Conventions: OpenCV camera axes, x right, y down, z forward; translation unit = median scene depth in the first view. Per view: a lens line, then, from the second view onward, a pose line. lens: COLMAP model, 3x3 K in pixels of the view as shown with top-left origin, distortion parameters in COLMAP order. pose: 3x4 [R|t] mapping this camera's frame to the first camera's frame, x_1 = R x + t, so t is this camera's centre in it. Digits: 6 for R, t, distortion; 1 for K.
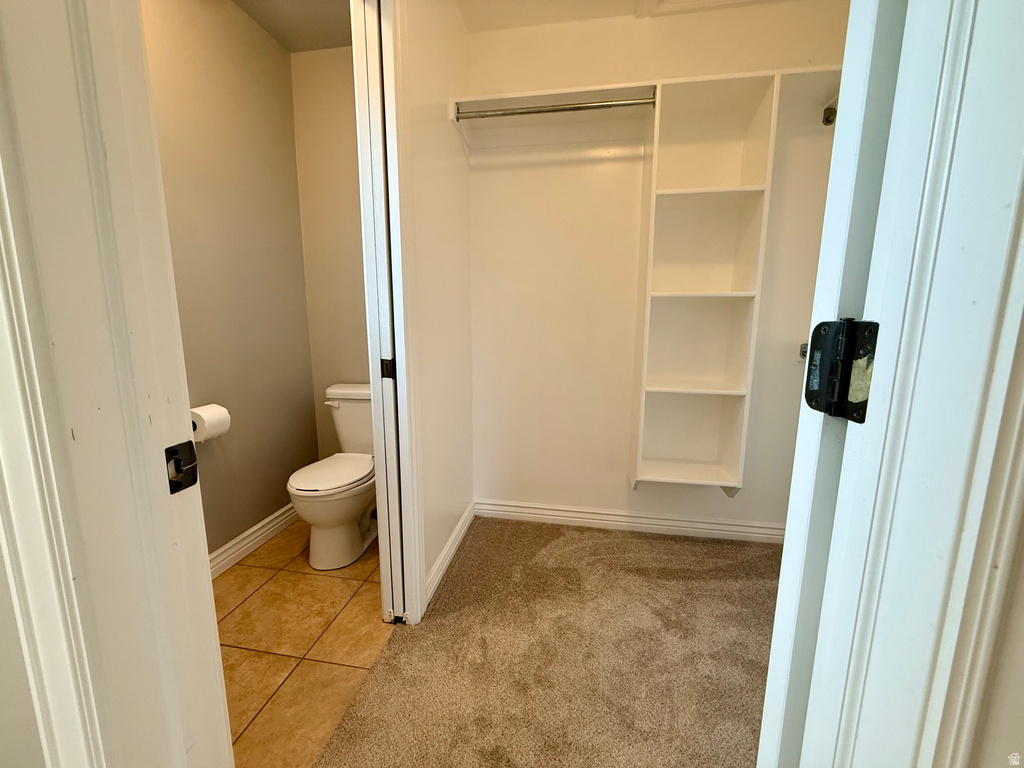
lens RADIAL K [[405.9, 0, 509.0], [0, 405.9, 381.3], [0, 0, 1]] dist [-0.001084, 0.000118]
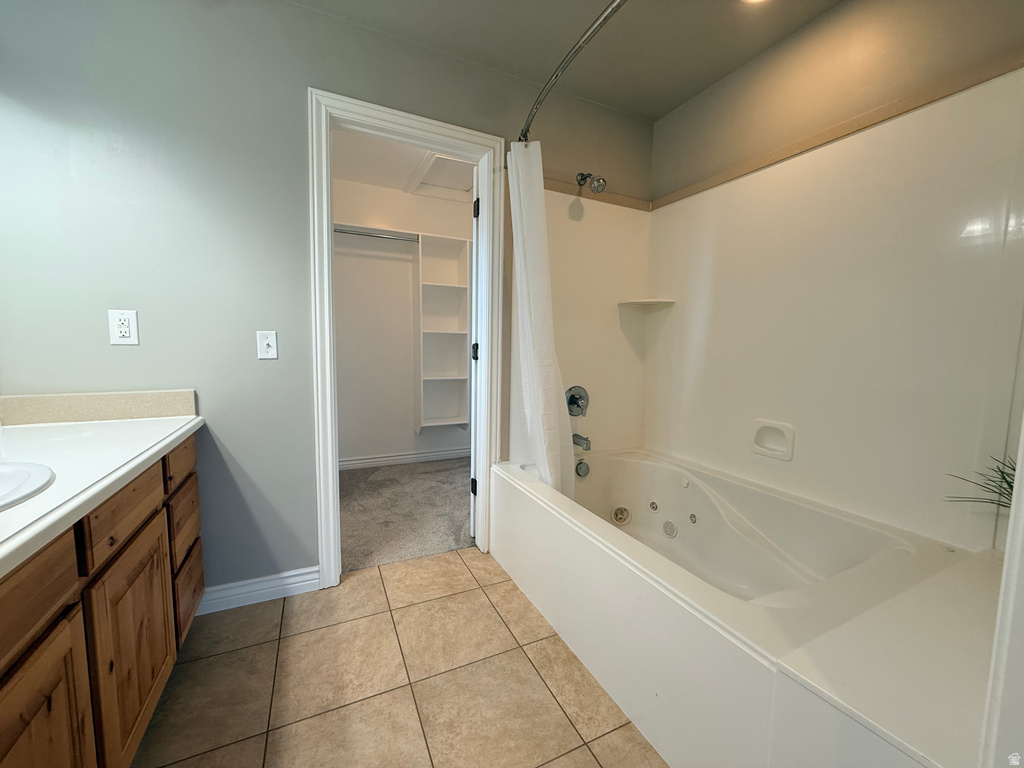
lens RADIAL K [[405.9, 0, 509.0], [0, 405.9, 381.3], [0, 0, 1]] dist [-0.001084, 0.000118]
pose [[0.815945, -0.044331, 0.576428, -0.503788], [0.077489, 0.996445, -0.033054, 0.142084], [-0.572914, 0.071637, 0.816479, -0.928716]]
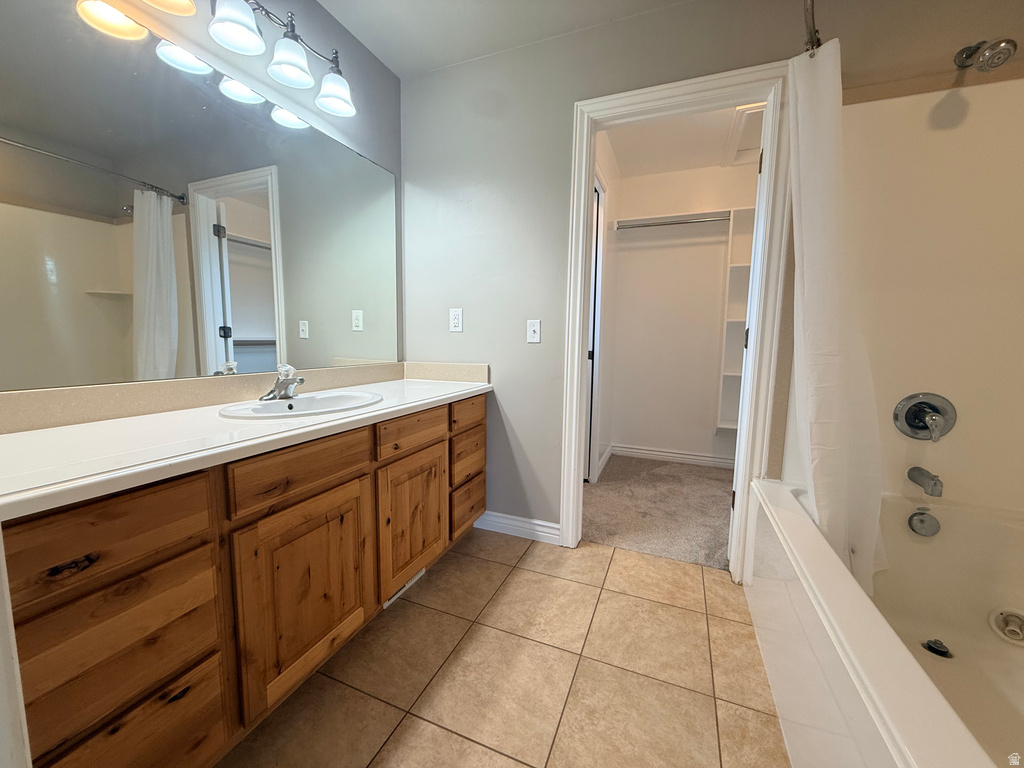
lens RADIAL K [[405.9, 0, 509.0], [0, 405.9, 381.3], [0, 0, 1]] dist [-0.001084, 0.000118]
pose [[0.976373, 0.030971, -0.213863, -0.207845], [-0.041346, 0.998166, -0.044211, 0.182803], [0.212101, 0.052009, 0.975863, -0.984827]]
